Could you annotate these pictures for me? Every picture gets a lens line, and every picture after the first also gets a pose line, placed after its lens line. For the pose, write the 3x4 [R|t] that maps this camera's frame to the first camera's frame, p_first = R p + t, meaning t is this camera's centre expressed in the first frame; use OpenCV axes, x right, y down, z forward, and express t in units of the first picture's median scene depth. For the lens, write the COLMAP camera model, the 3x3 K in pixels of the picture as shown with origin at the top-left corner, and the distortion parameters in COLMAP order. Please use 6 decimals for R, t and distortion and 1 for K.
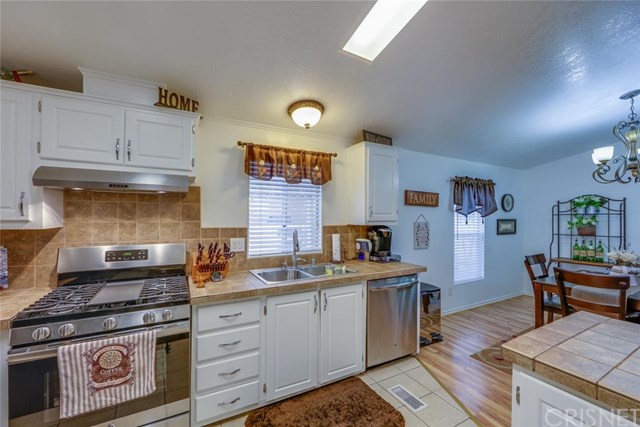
lens RADIAL K [[257.2, 0, 326.8], [0, 257.2, 217.7], [0, 0, 1]] dist [-0.009485, 0.001710]
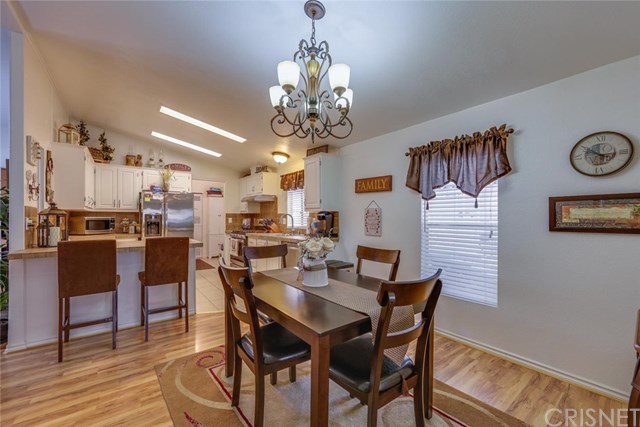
lens RADIAL K [[257.2, 0, 309.8], [0, 257.2, 220.4], [0, 0, 1]] dist [-0.009485, 0.001710]
pose [[0.150740, 0.005574, -0.988558, 1.300058], [-0.008415, 0.999955, 0.004355, 0.059536], [0.988538, 0.007663, 0.150780, 0.610082]]
